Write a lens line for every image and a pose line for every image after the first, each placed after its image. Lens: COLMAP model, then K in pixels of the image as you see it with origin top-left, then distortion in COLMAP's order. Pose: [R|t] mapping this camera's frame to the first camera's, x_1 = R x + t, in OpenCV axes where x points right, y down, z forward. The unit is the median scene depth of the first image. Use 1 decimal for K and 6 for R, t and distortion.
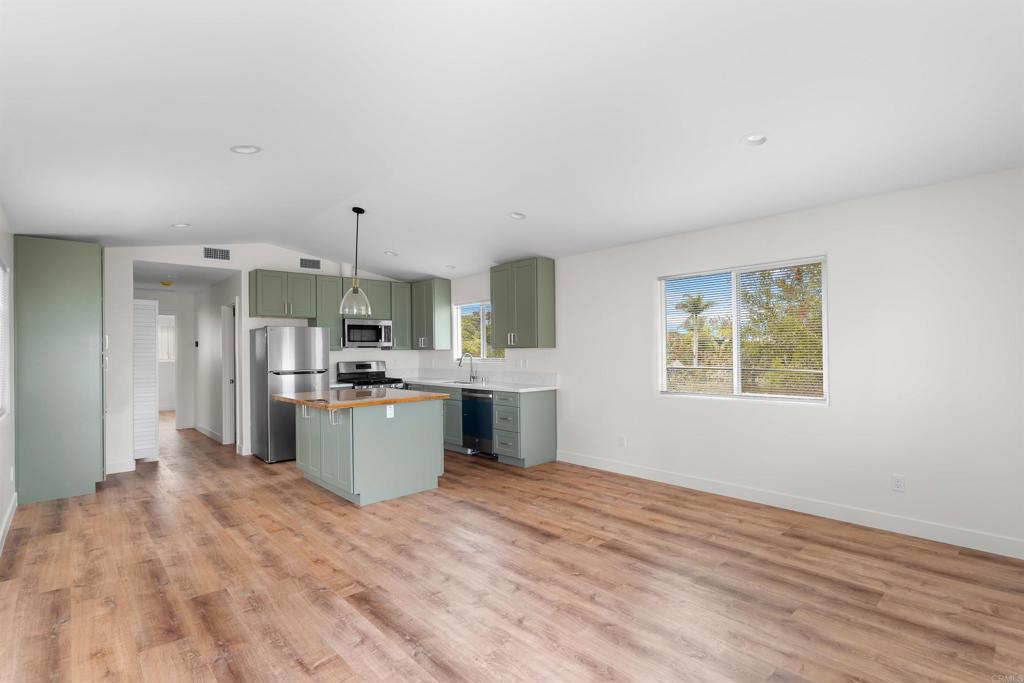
lens RADIAL K [[490.6, 0, 512.0], [0, 490.6, 341.5], [0, 0, 1]] dist [0.001309, 0.000549]
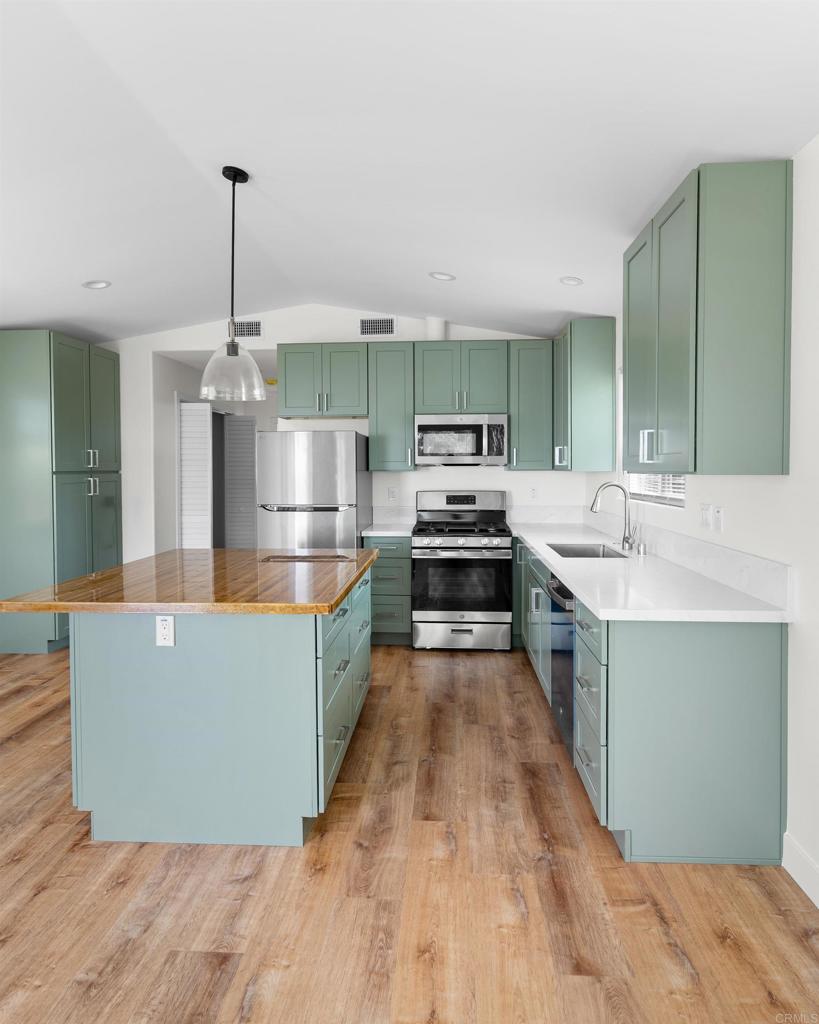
lens RADIAL K [[603.3, 0, 413.8], [0, 603.3, 483.1], [0, 0, 1]] dist [-0.002080, -0.000729]
pose [[0.698146, 0.027395, -0.715431, 0.174223], [0.008354, 0.998888, 0.046401, -0.000343], [0.715907, -0.038372, 0.697141, 0.568310]]
